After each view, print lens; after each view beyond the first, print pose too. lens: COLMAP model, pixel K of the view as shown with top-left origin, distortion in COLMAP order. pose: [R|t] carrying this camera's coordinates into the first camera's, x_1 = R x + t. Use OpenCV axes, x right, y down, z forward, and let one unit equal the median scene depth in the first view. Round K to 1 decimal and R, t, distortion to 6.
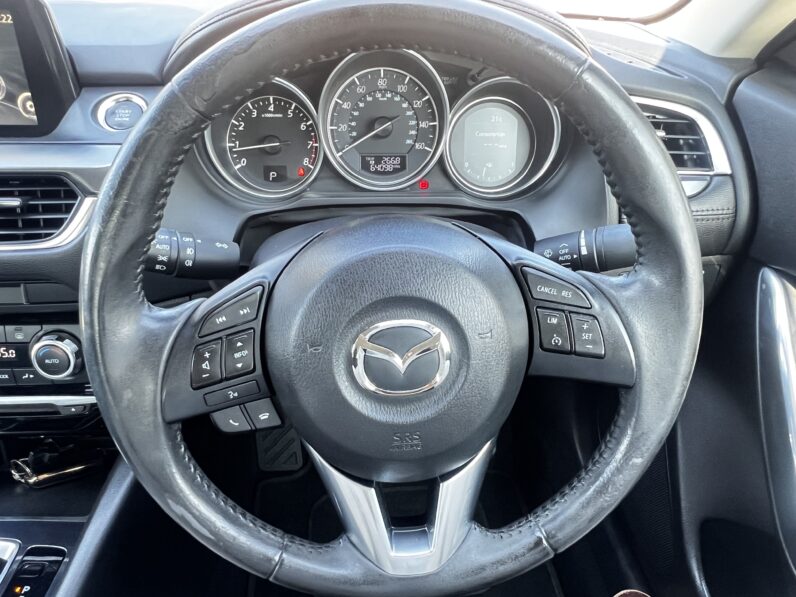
lens RADIAL K [[571.4, 0, 395.9], [0, 571.4, 319.8], [0, 0, 1]] dist [-0.007512, -0.004655]
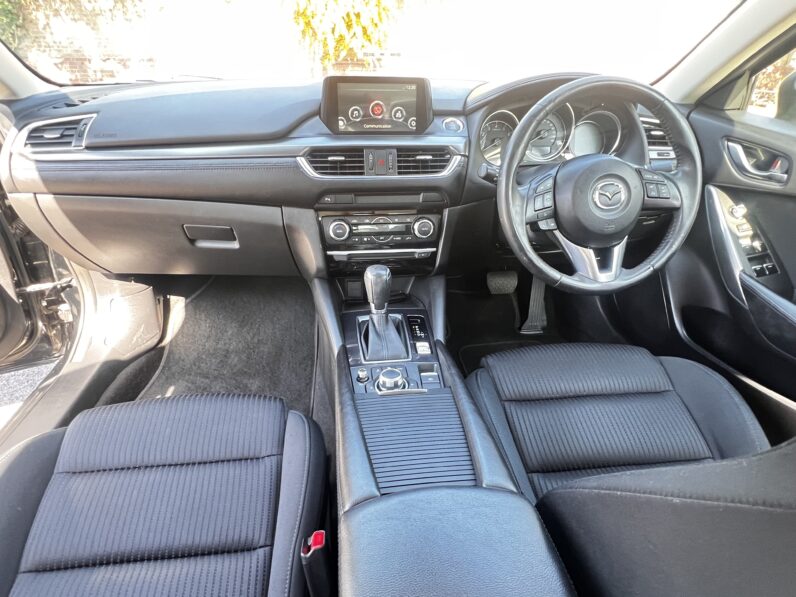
lens RADIAL K [[453.0, 0, 398.0], [0, 453.0, 298.5], [0, 0, 1]] dist [0.002184, 0.000028]
pose [[0.997266, -0.035324, 0.064908, -1.129236], [0.039772, 0.996853, -0.068571, 0.644994], [-0.062282, 0.070965, 0.995533, -1.119381]]
